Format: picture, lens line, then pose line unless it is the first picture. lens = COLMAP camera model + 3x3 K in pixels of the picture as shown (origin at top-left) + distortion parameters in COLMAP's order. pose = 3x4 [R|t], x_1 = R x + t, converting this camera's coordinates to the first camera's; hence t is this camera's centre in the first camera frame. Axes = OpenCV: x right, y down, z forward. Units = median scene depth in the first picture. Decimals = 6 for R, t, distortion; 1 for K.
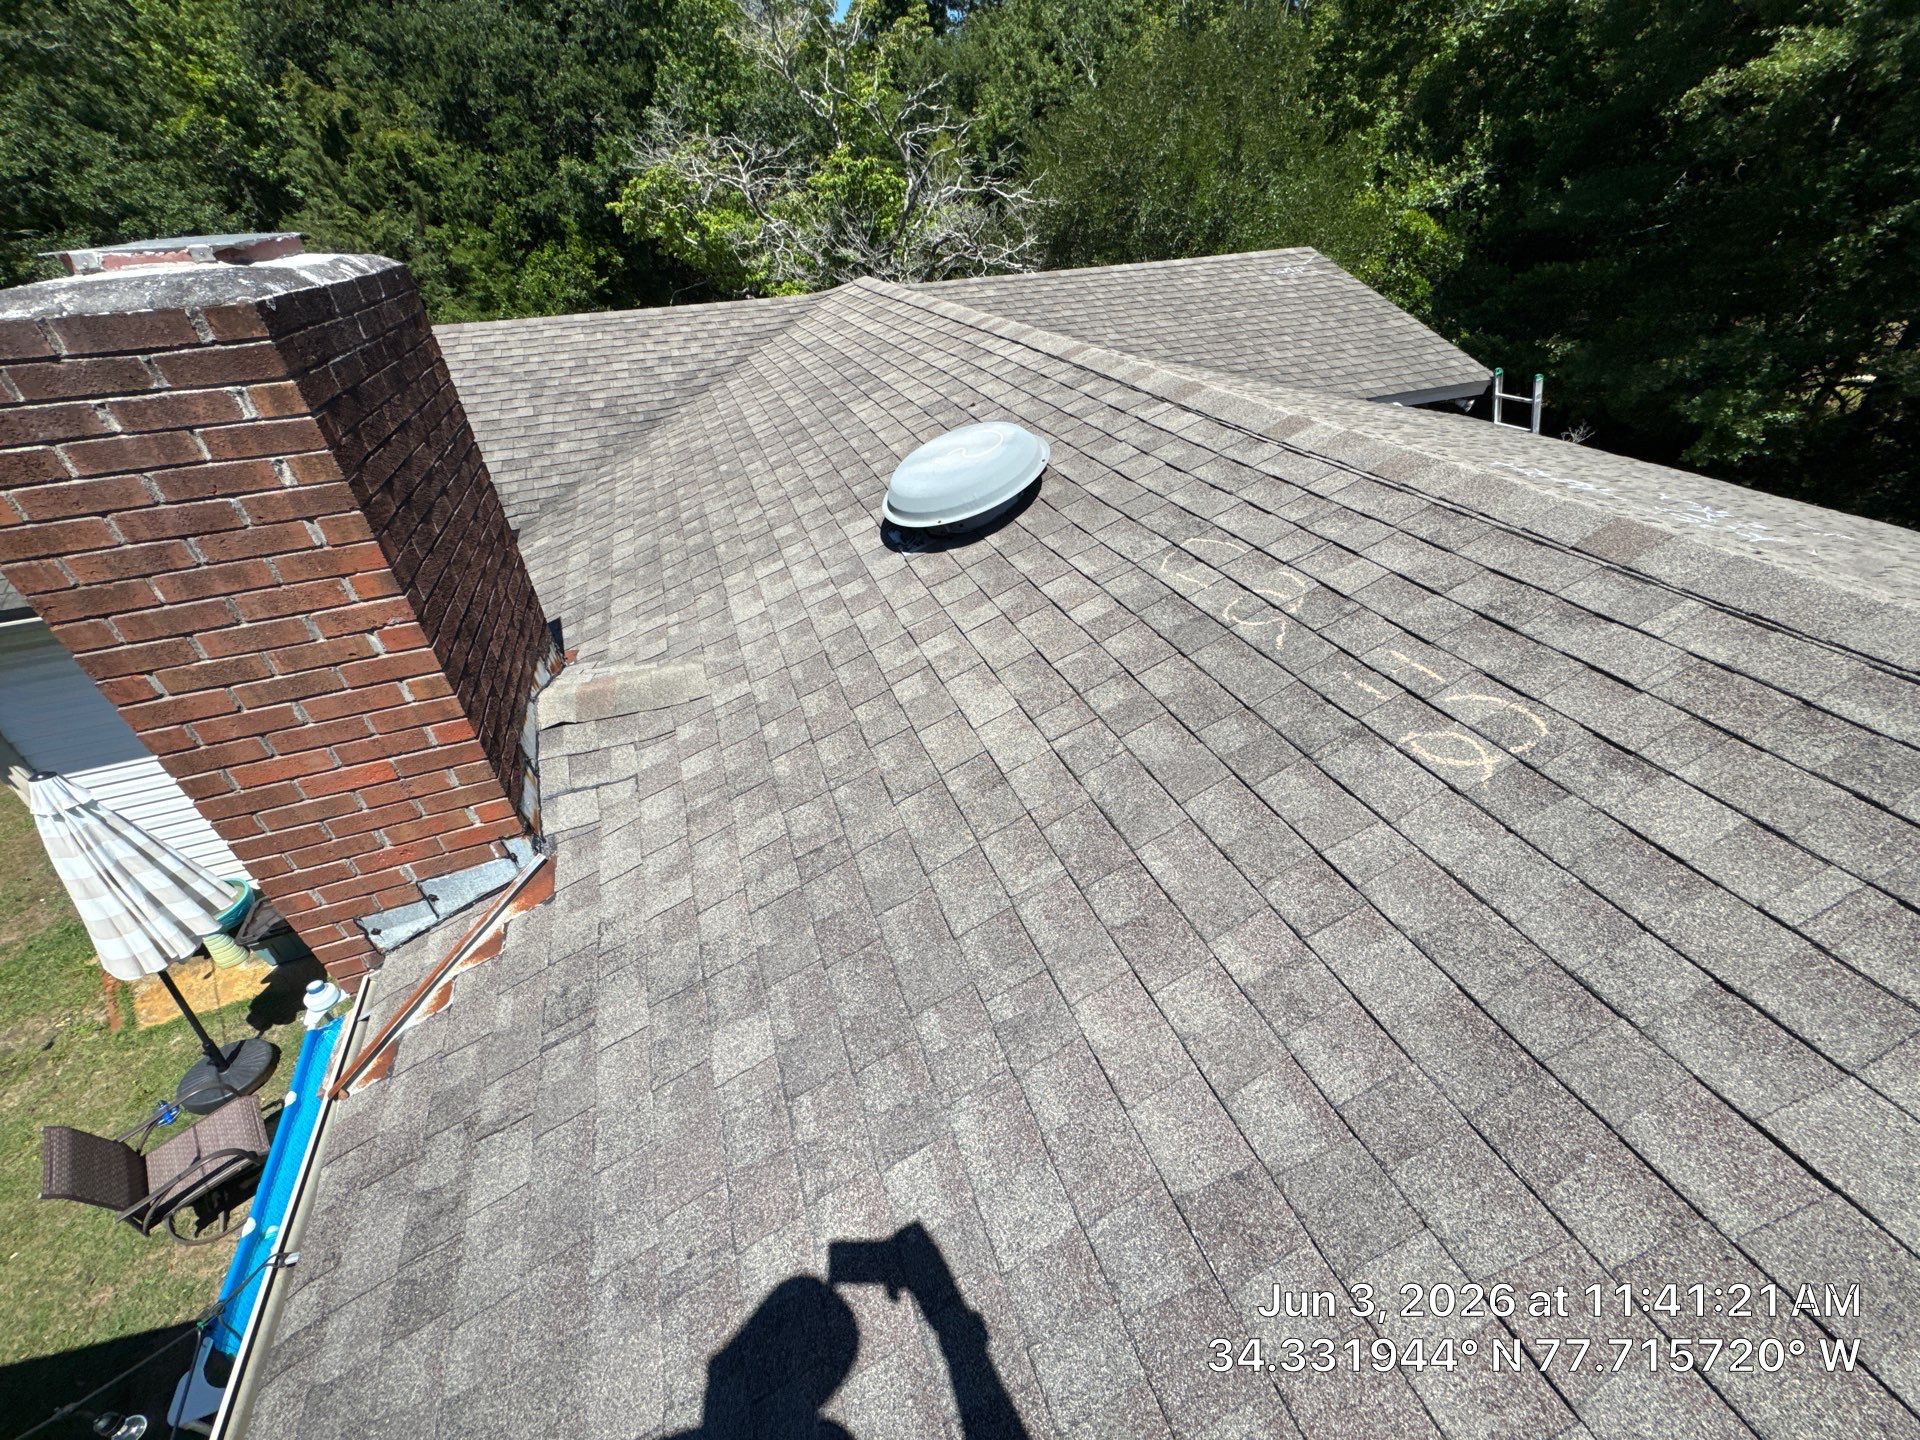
lens RADIAL K [[762.0, 0, 962.8], [0, 762.0, 727.4], [0, 0, 1]] dist [-0.003949, 0.000161]
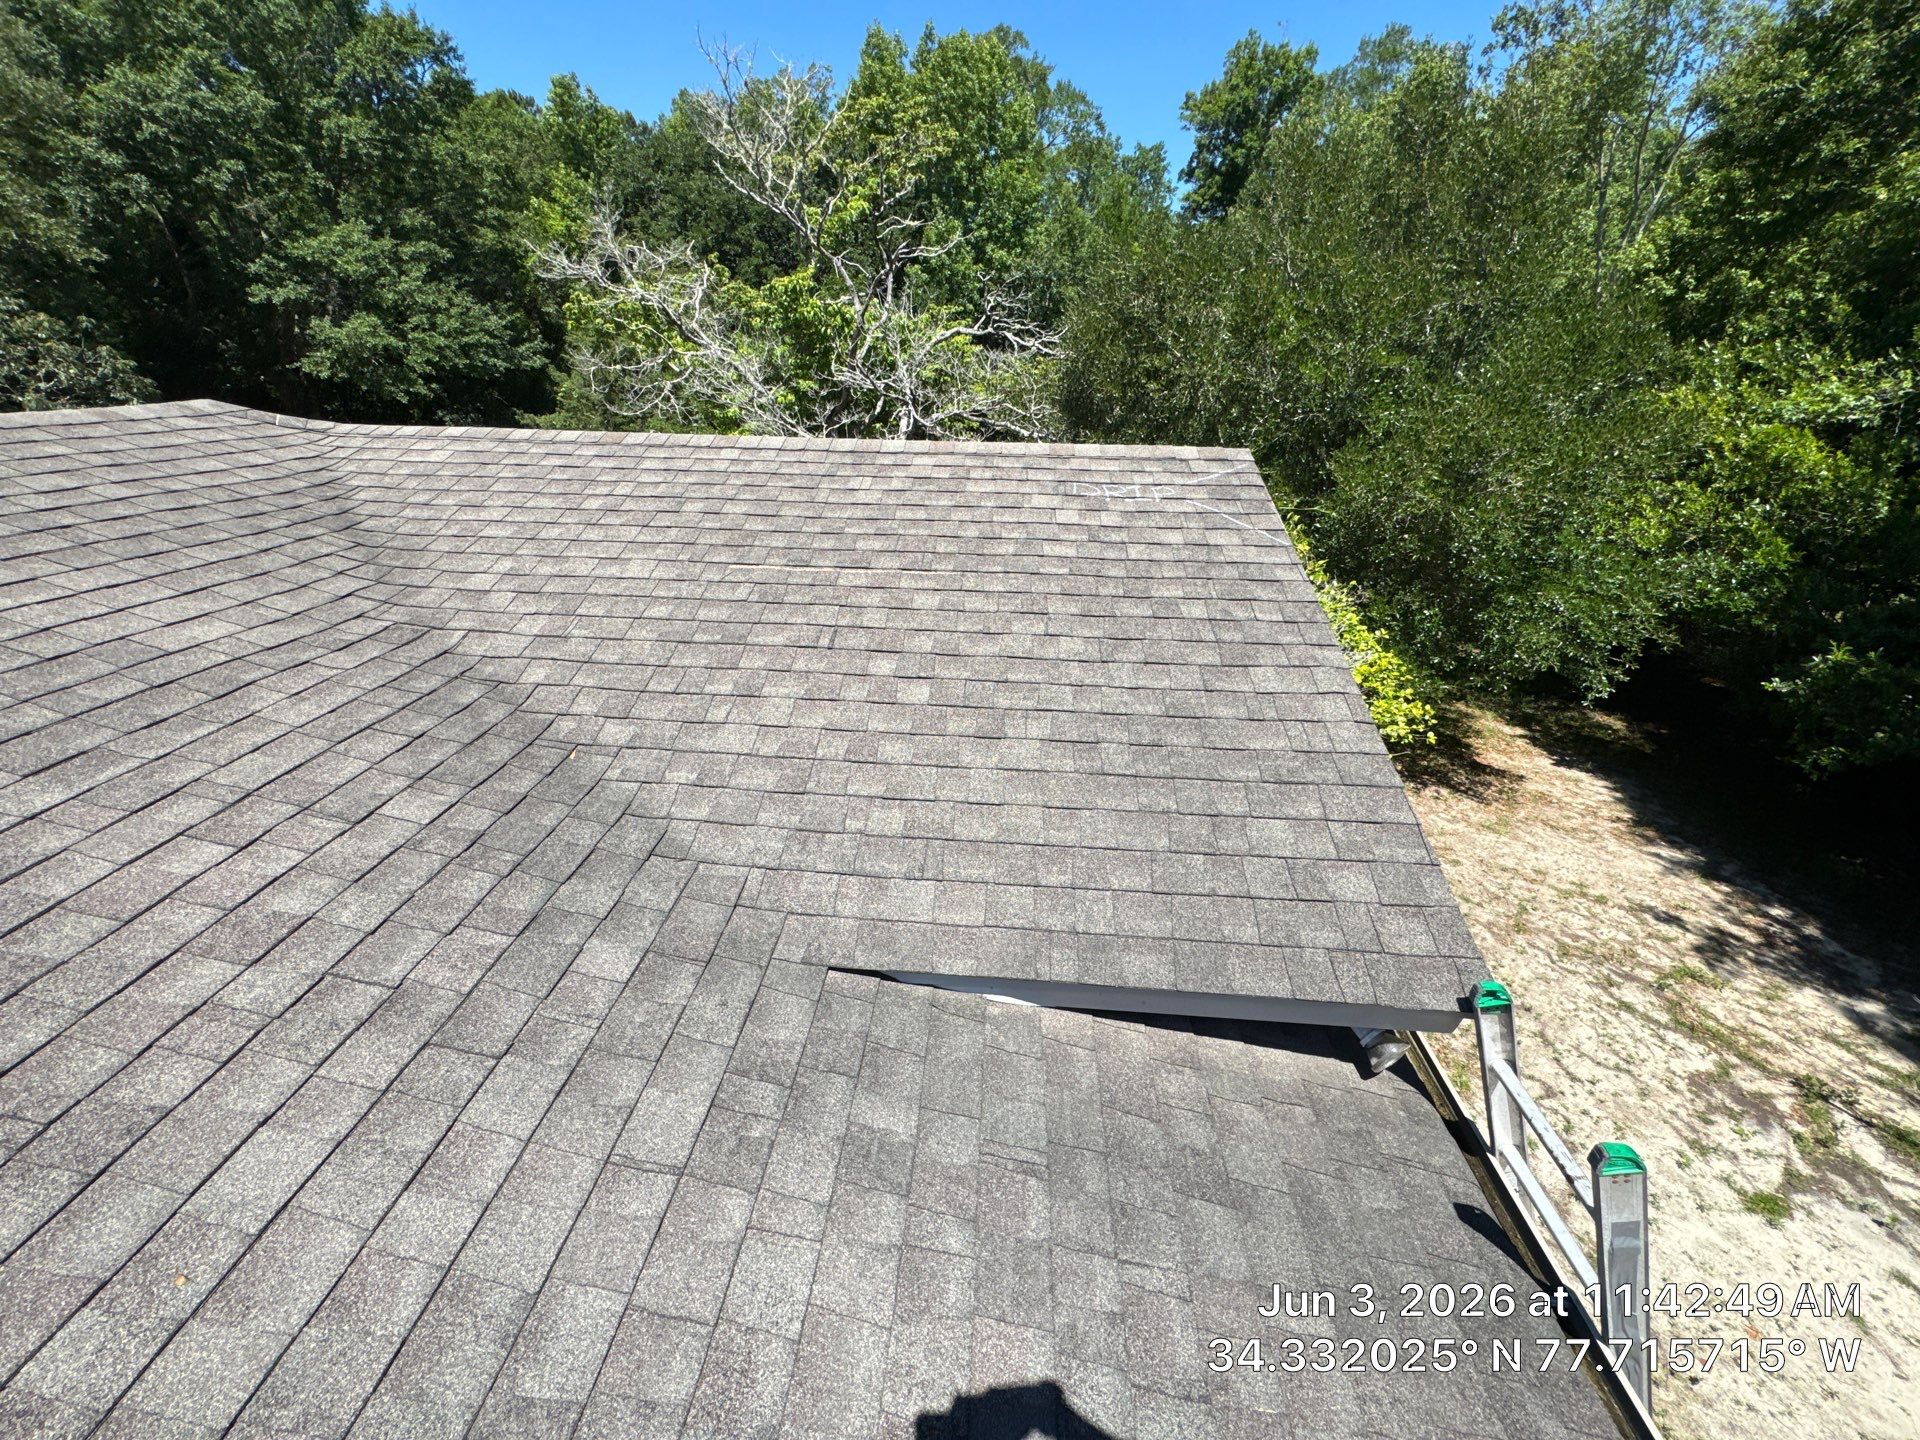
lens RADIAL K [[762.0, 0, 962.8], [0, 762.0, 727.4], [0, 0, 1]] dist [-0.003949, 0.000161]
pose [[0.905163, 0.237207, -0.352721, 0.265603], [-0.293899, 0.948750, -0.116175, -0.193571], [0.307087, 0.208822, 0.928489, 0.293940]]
